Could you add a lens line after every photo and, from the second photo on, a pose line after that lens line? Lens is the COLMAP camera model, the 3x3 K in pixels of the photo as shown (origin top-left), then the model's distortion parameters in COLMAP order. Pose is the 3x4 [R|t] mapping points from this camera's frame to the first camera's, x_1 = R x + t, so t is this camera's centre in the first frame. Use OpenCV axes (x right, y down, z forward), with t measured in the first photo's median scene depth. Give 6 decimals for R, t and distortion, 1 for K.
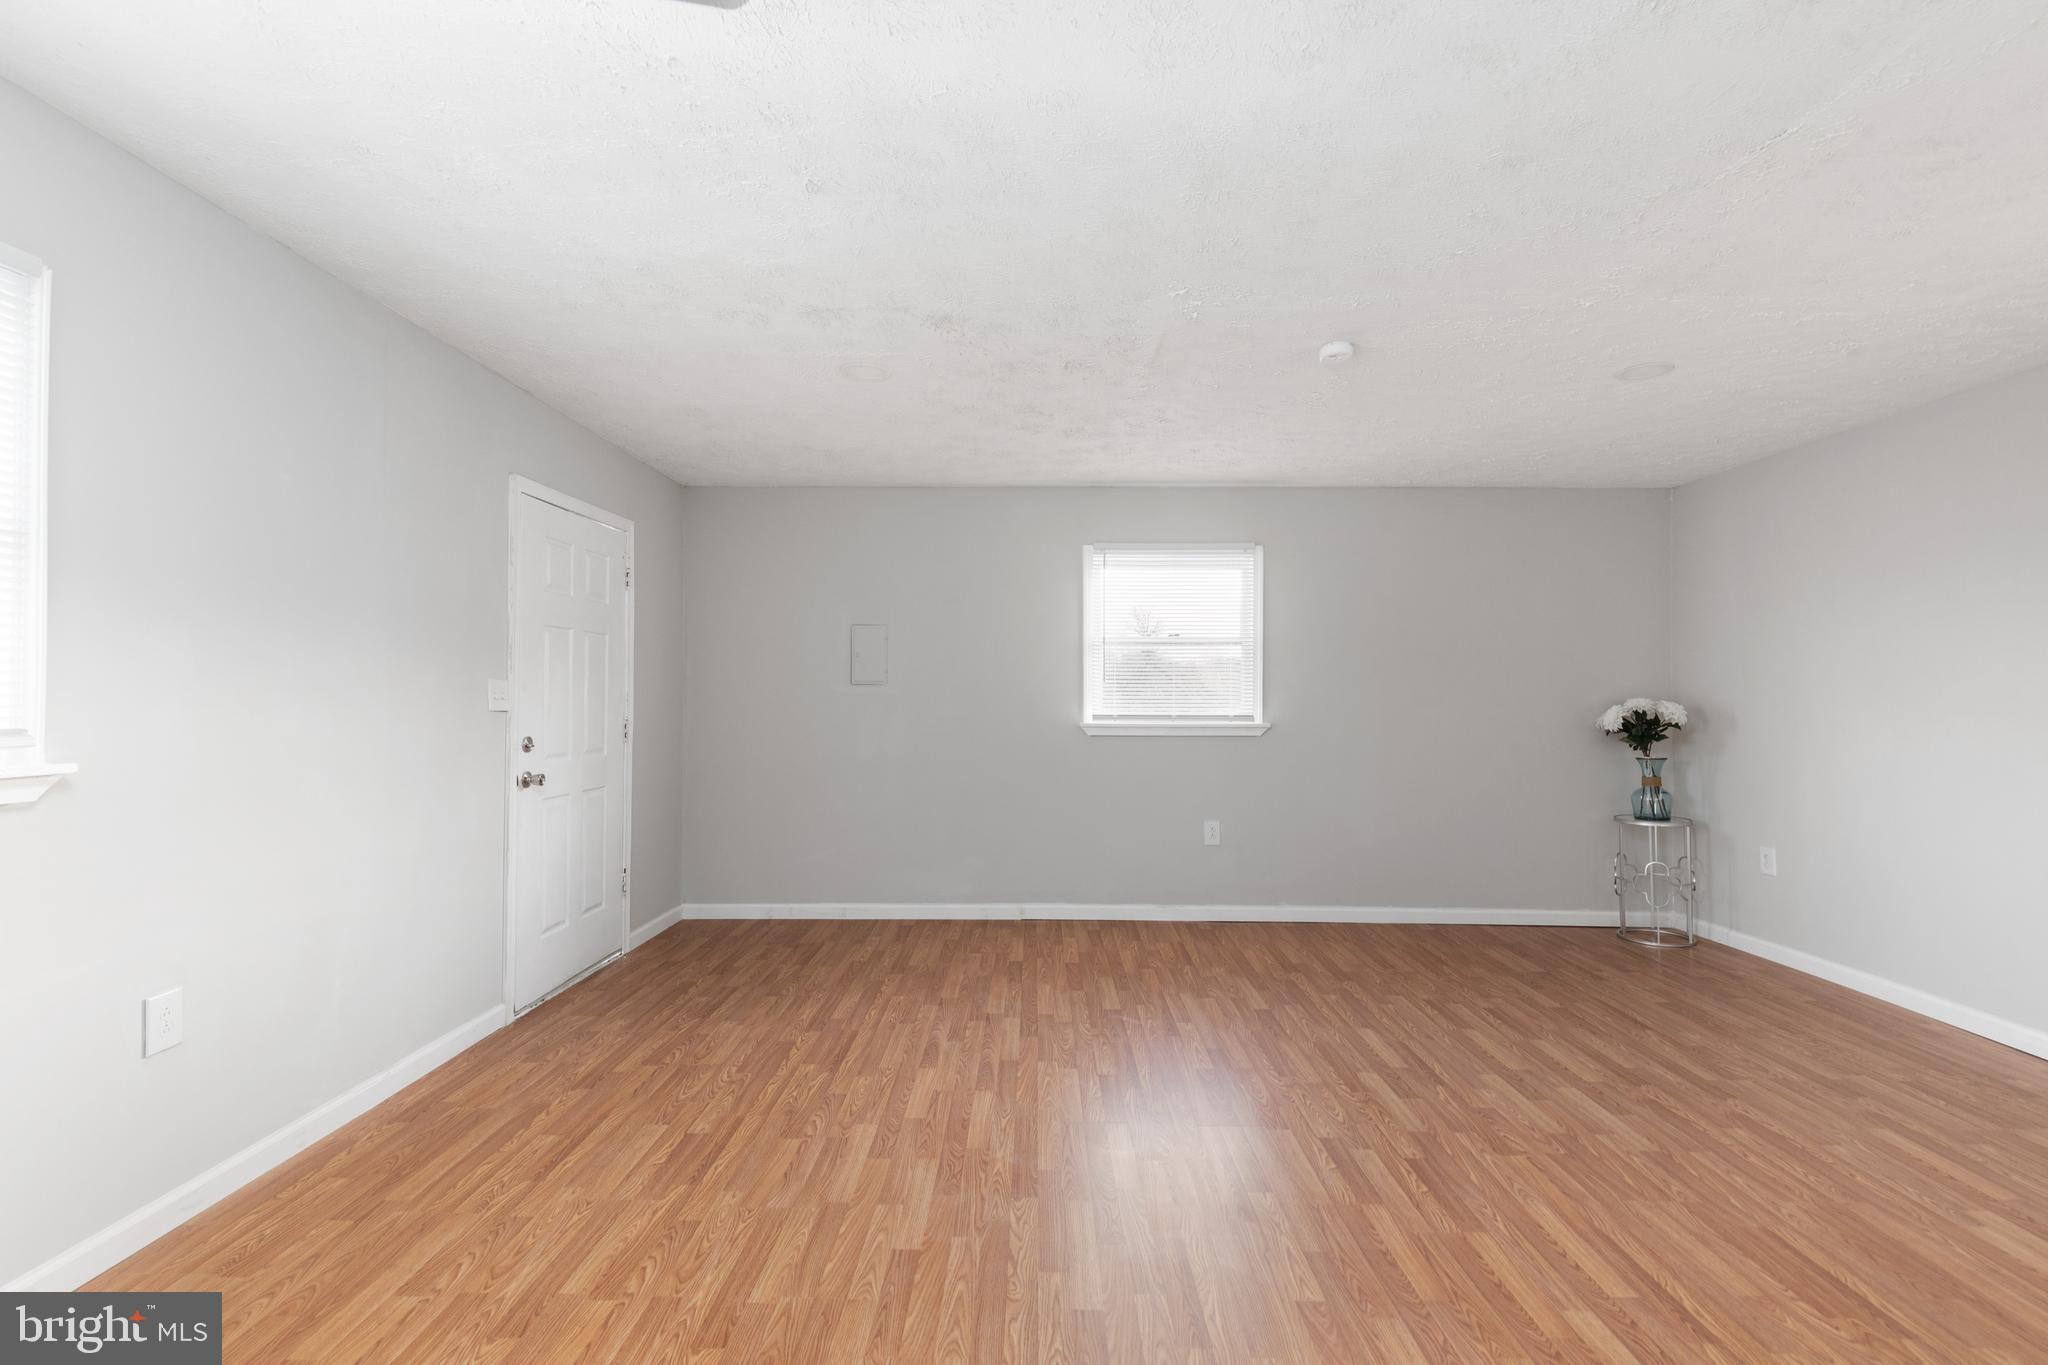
lens RADIAL K [[939.0, 0, 1023.6], [0, 939.0, 686.8], [0, 0, 1]] dist [0.010256, -0.000270]
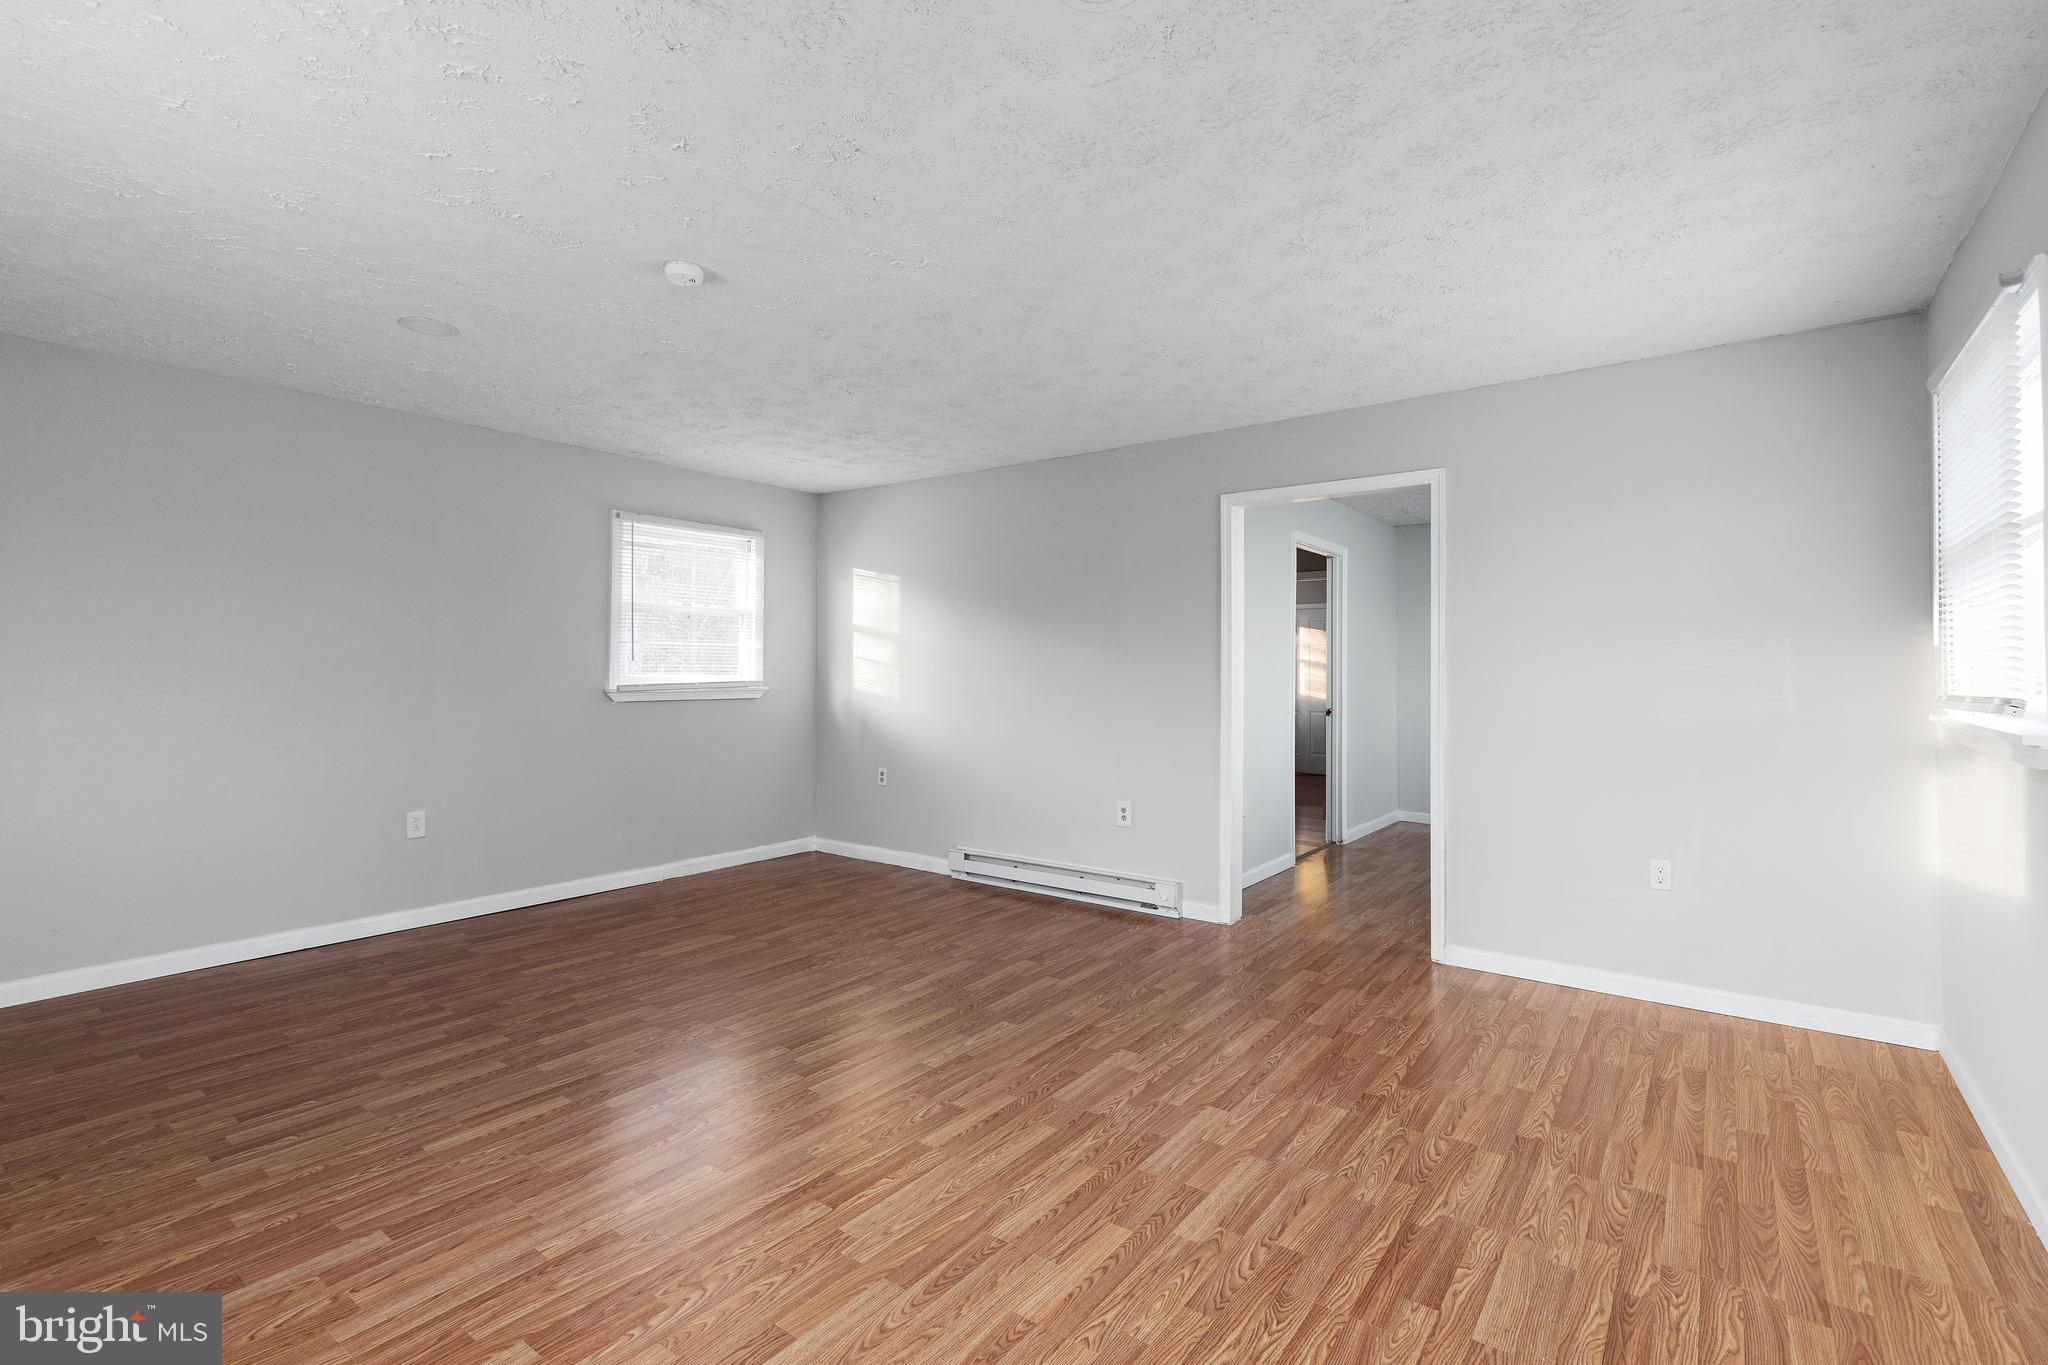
lens RADIAL K [[939.0, 0, 1026.4], [0, 939.0, 678.3], [0, 0, 1]] dist [0.010256, -0.000270]
pose [[-0.813086, -0.013284, 0.581992, -0.536955], [-0.013504, 0.999901, 0.003958, 0.020723], [-0.581987, -0.004641, -0.813185, 1.831966]]
